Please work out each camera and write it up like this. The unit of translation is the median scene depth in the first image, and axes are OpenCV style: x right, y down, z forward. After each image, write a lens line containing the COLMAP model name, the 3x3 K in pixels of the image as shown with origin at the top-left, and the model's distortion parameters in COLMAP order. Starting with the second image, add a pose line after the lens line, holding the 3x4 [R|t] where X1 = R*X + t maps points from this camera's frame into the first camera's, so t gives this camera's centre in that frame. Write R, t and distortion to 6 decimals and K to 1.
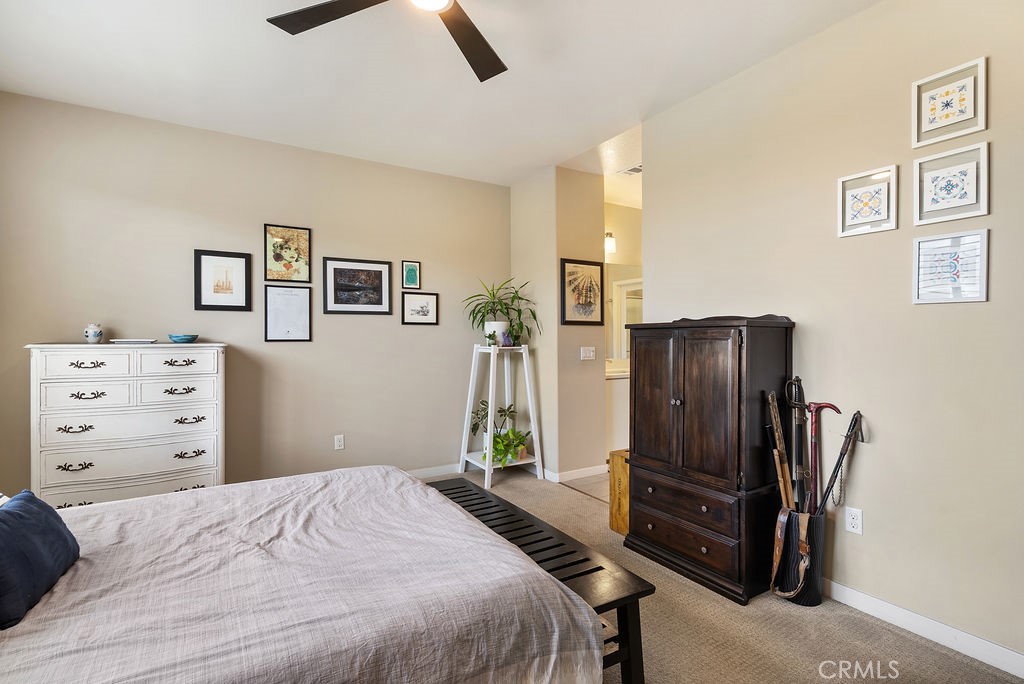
lens RADIAL K [[477.1, 0, 517.8], [0, 477.1, 343.6], [0, 0, 1]] dist [-0.007989, 0.003254]
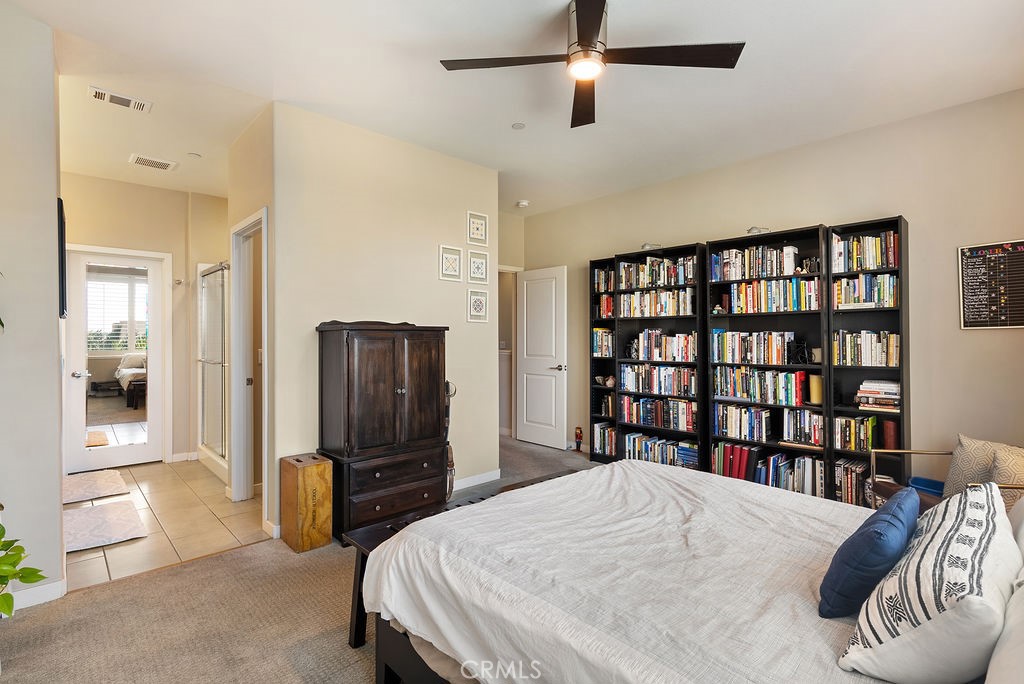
lens RADIAL K [[477.1, 0, 515.1], [0, 477.1, 343.3], [0, 0, 1]] dist [-0.007989, 0.003254]
pose [[-0.188228, -0.004865, 0.982113, -1.201457], [0.009417, 0.999933, 0.006759, -0.005972], [-0.982080, 0.010521, -0.188170, 1.229030]]
